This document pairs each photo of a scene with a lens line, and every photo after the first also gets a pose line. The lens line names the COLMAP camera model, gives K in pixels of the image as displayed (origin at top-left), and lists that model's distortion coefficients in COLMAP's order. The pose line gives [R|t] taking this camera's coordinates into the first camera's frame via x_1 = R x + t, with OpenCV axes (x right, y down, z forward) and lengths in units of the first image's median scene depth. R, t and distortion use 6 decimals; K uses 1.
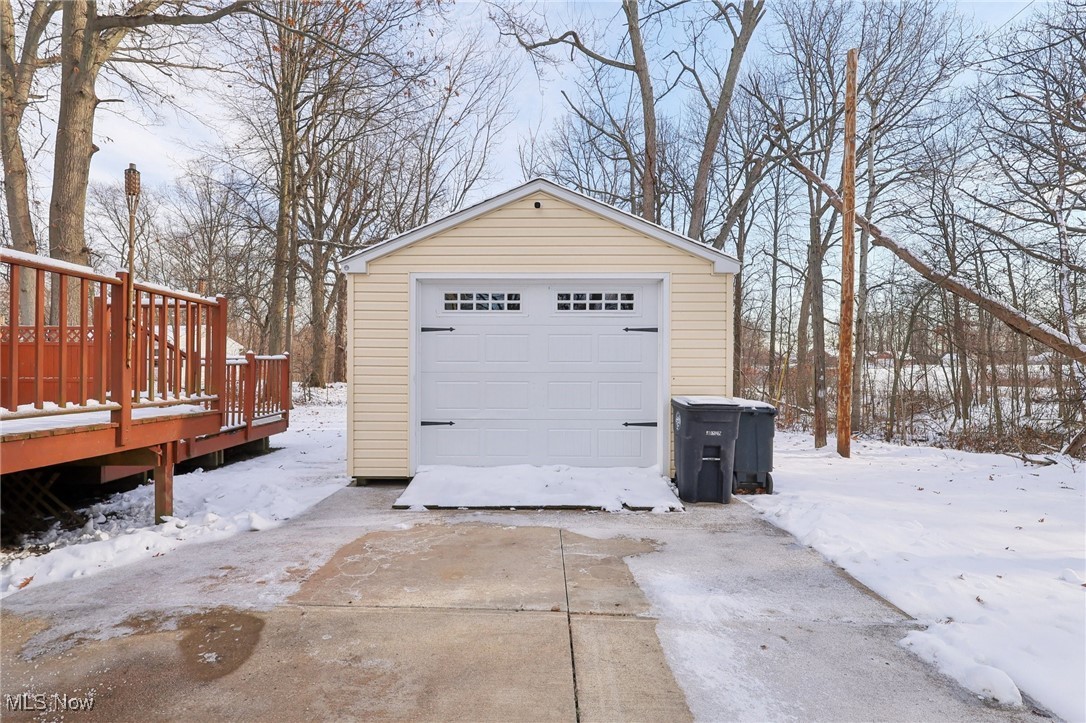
lens RADIAL K [[521.2, 0, 525.7], [0, 521.2, 364.5], [0, 0, 1]] dist [0.001094, 0.001067]
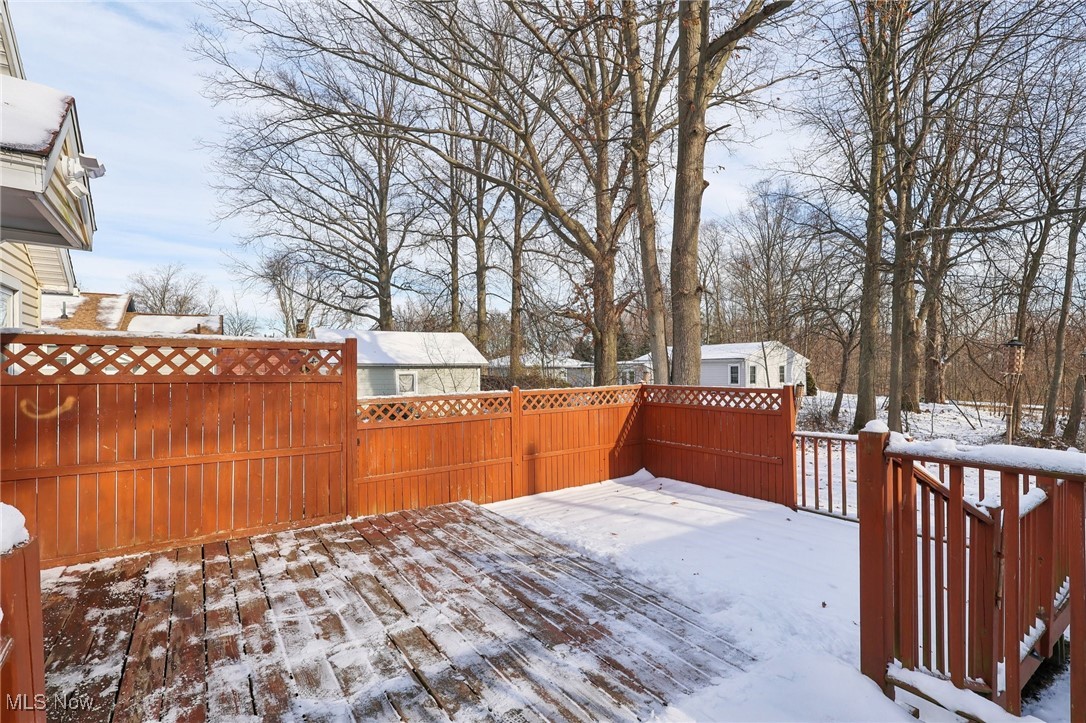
lens RADIAL K [[507.7, 0, 536.7], [0, 507.7, 369.5], [0, 0, 1]] dist [-0.003279, 0.001136]
pose [[0.571370, -0.007211, -0.820661, -0.659393], [0.007608, 0.999965, -0.003489, -0.187976], [0.820658, -0.004251, 0.571405, 0.564473]]
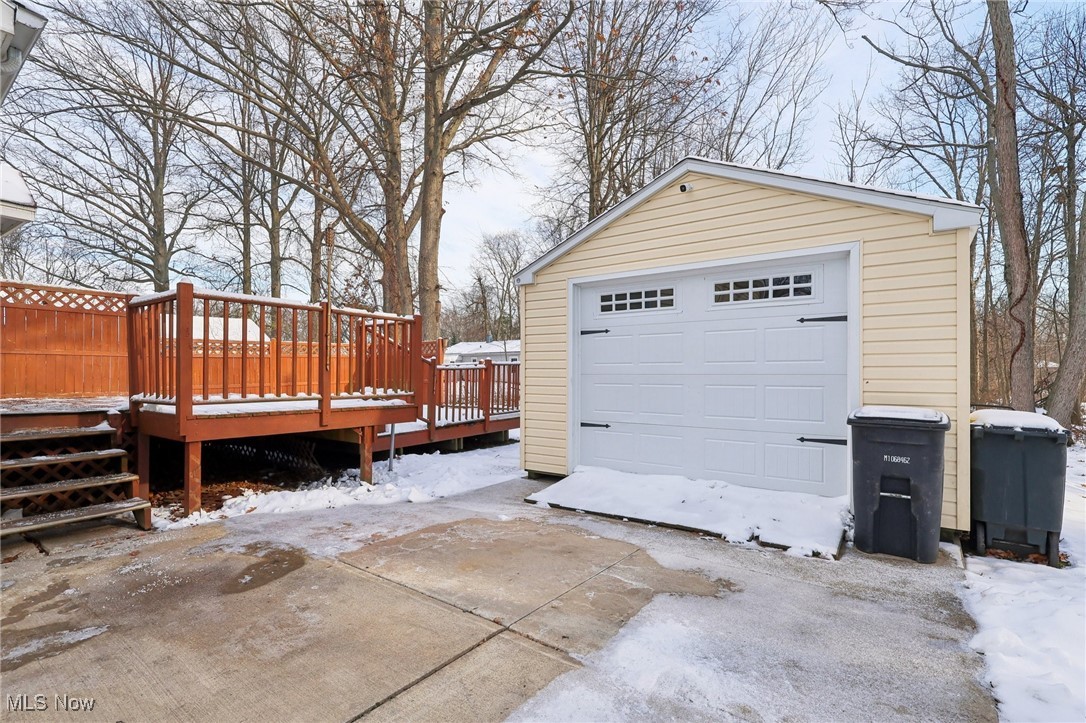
lens RADIAL K [[507.7, 0, 536.7], [0, 507.7, 369.5], [0, 0, 1]] dist [-0.003279, 0.001136]
pose [[0.819092, -0.007187, -0.573617, 0.375064], [0.006688, 0.999973, -0.002978, 0.009218], [0.573623, -0.001397, 0.819118, 0.166139]]
